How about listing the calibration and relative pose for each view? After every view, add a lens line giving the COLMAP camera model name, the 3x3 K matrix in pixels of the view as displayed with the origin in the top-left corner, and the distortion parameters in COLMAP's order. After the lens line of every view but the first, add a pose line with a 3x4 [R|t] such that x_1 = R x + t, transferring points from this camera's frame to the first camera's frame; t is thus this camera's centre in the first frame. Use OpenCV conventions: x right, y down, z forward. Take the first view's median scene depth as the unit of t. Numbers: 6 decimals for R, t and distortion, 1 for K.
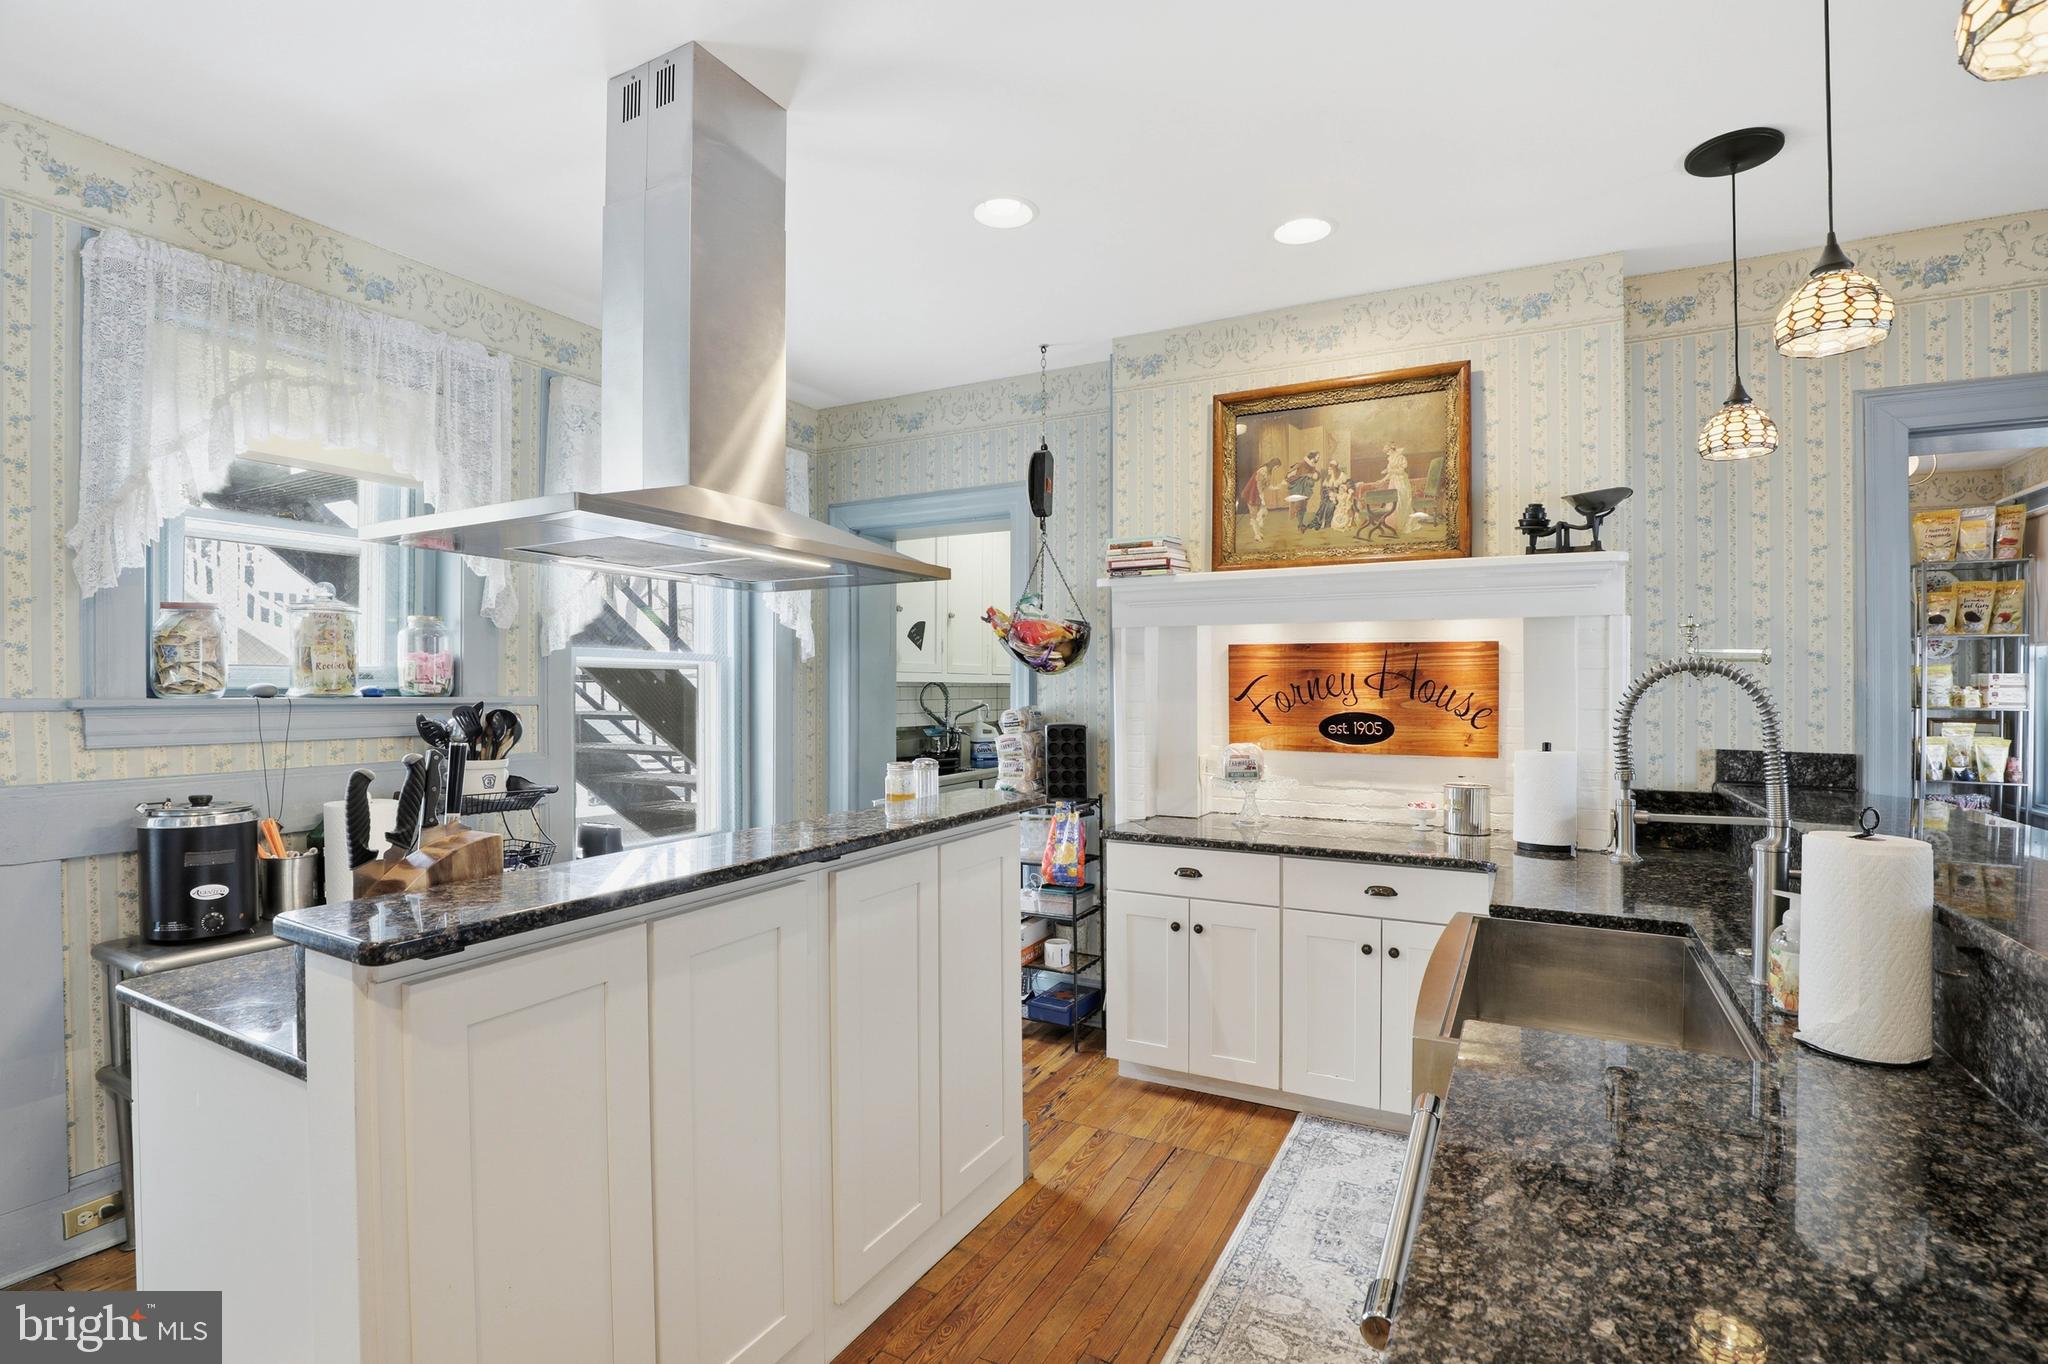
lens RADIAL K [[947.8, 0, 1038.1], [0, 947.8, 690.2], [0, 0, 1]] dist [-0.033073, 0.004517]
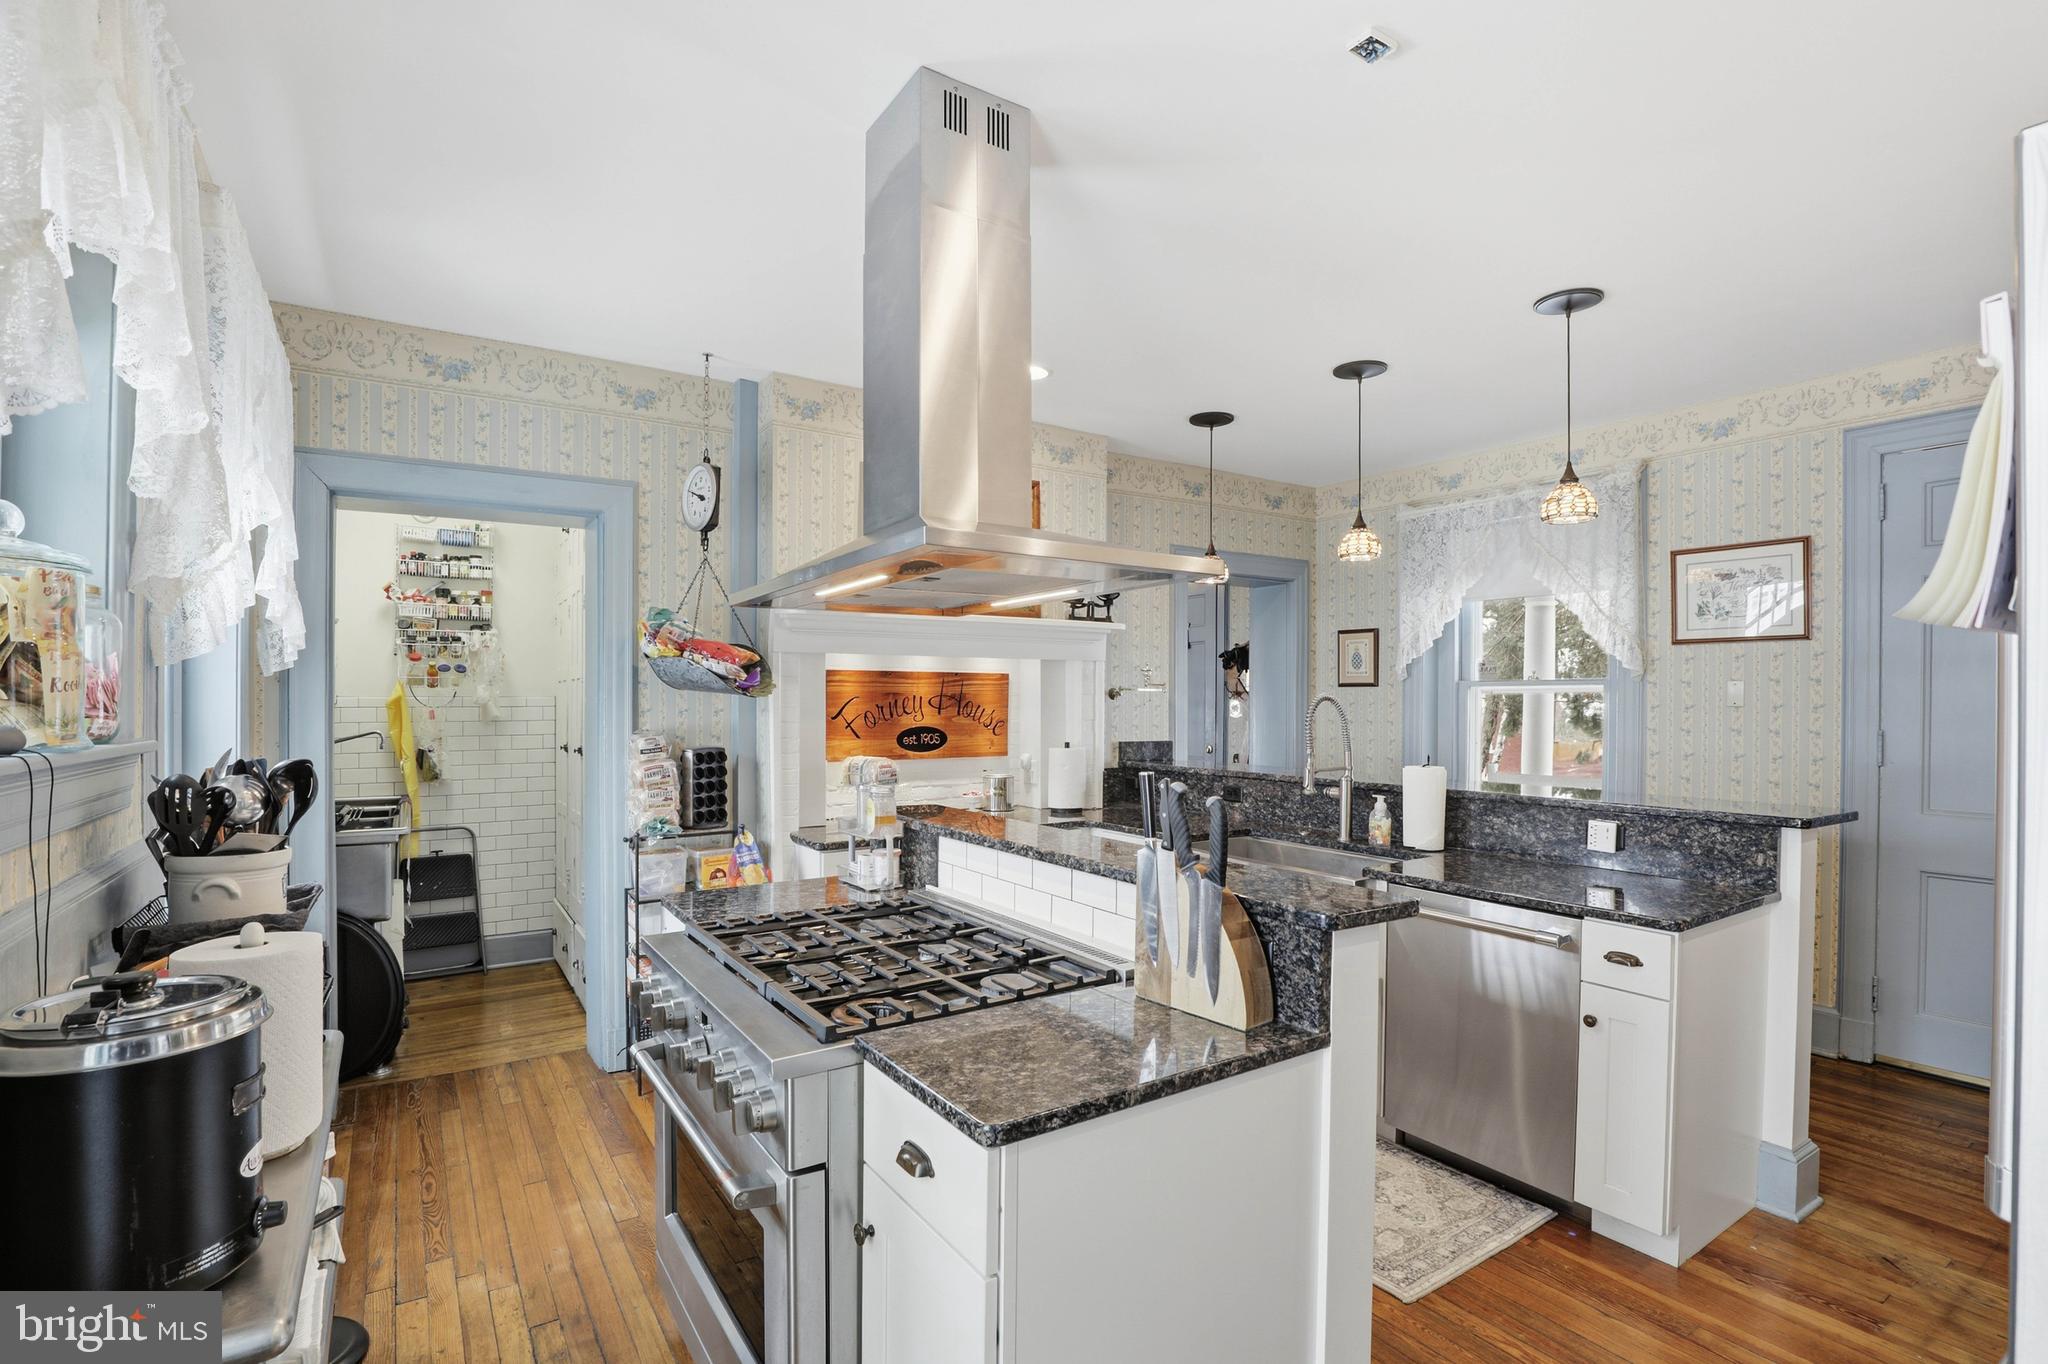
lens RADIAL K [[947.8, 0, 1035.1], [0, 947.8, 698.9], [0, 0, 1]] dist [-0.033073, 0.004517]
pose [[0.476281, -0.003315, 0.879287, -0.782767], [0.003759, 0.999991, 0.001734, -0.016910], [-0.879285, 0.002479, 0.476289, 0.291197]]
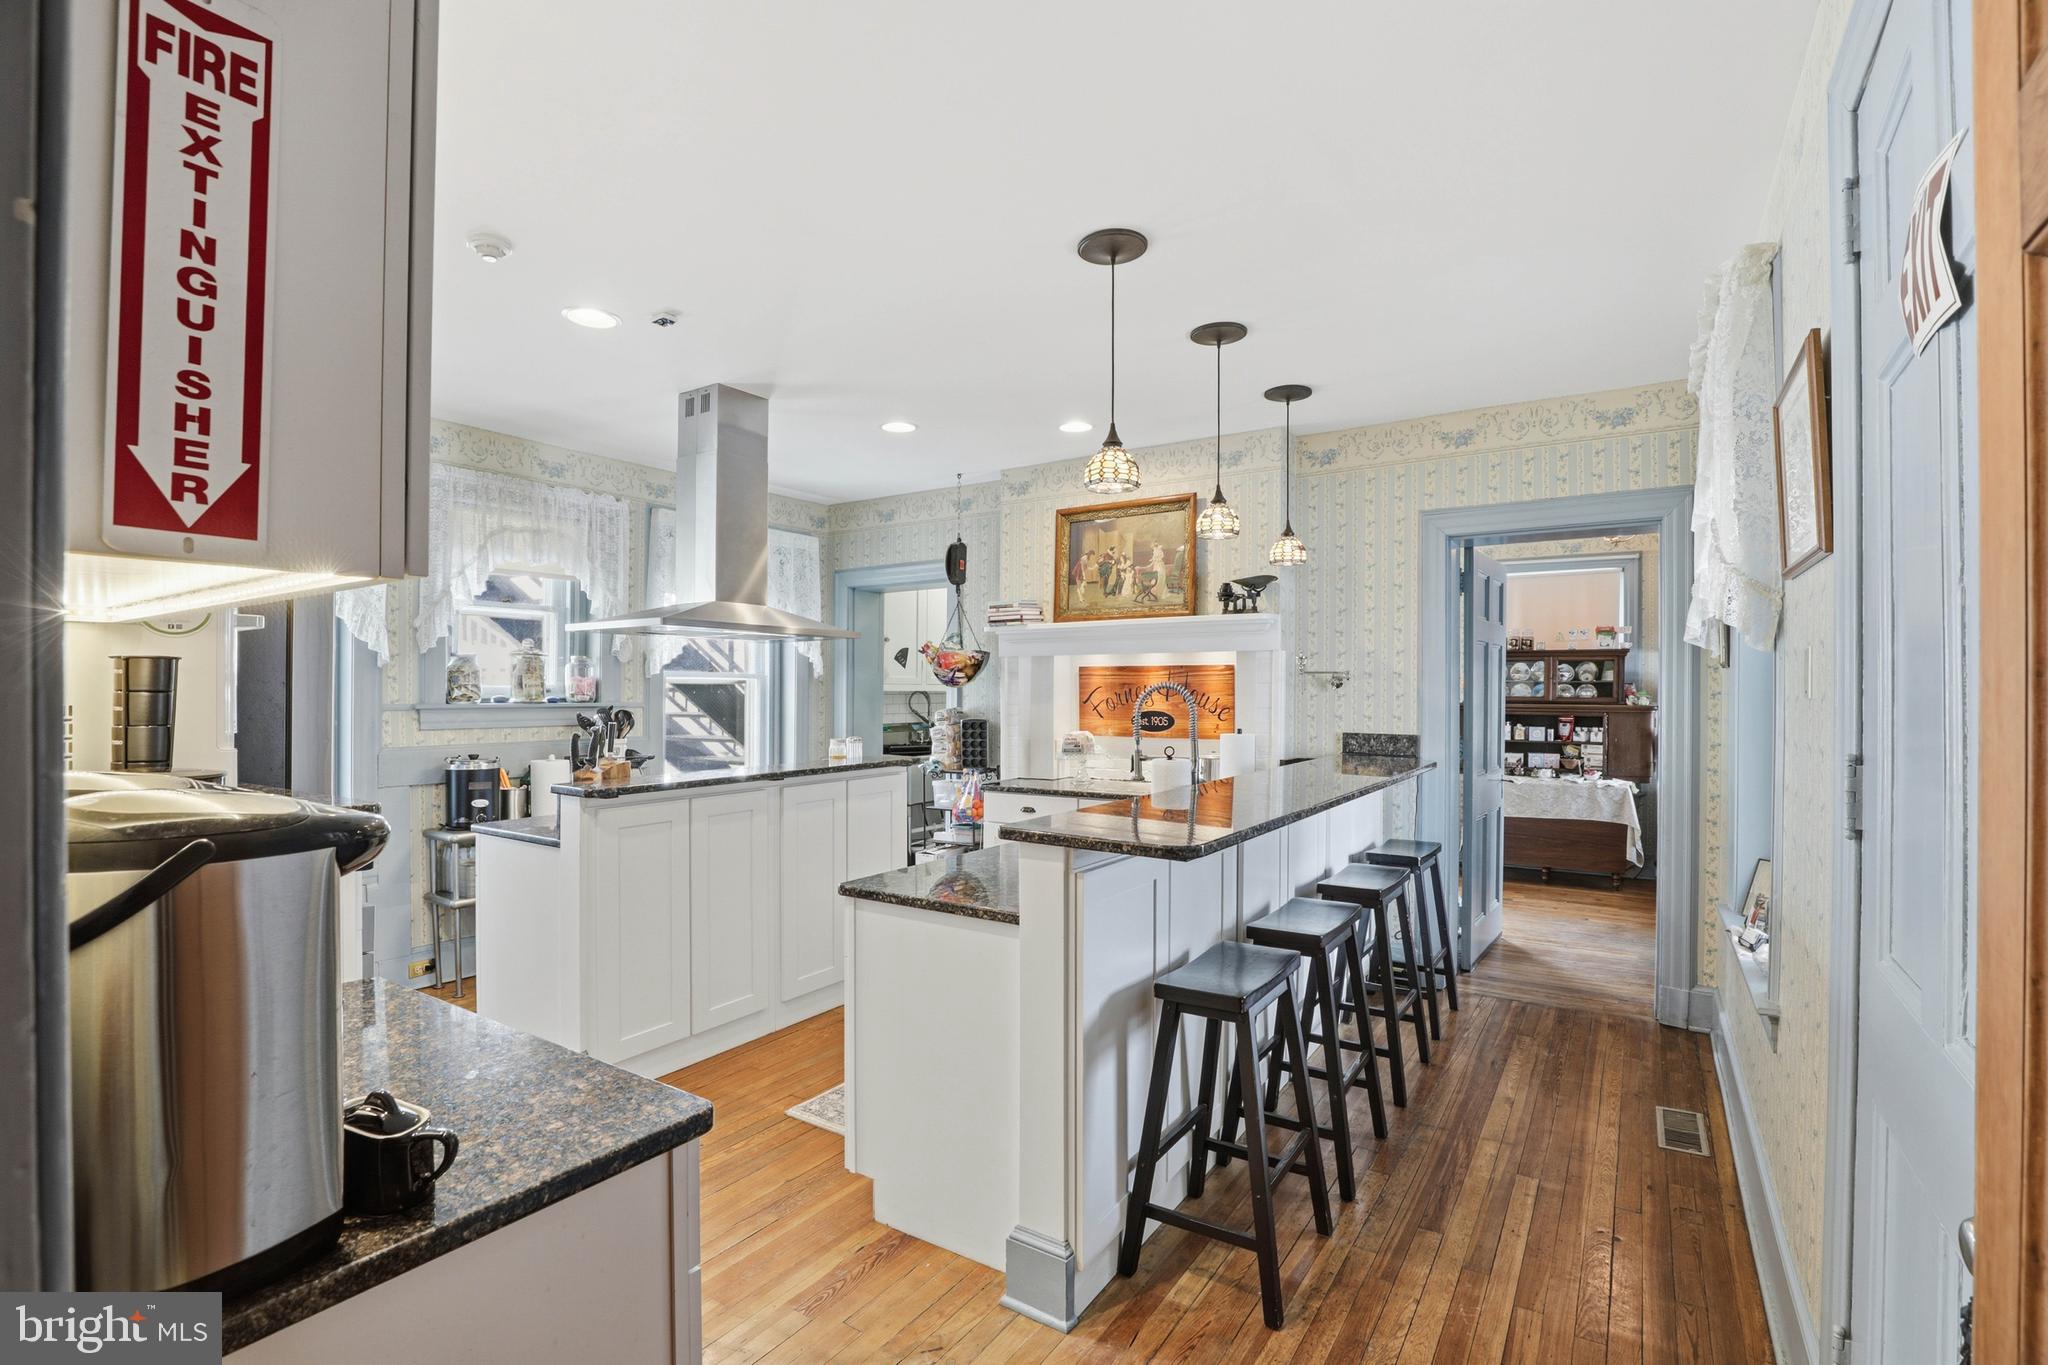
lens RADIAL K [[947.8, 0, 1041.2], [0, 947.8, 664.9], [0, 0, 1]] dist [-0.033073, 0.004517]
pose [[0.996231, -0.006996, -0.086457, 0.320462], [0.004353, 0.999519, -0.030720, -0.005154], [0.086631, 0.030228, 0.995782, -0.615165]]
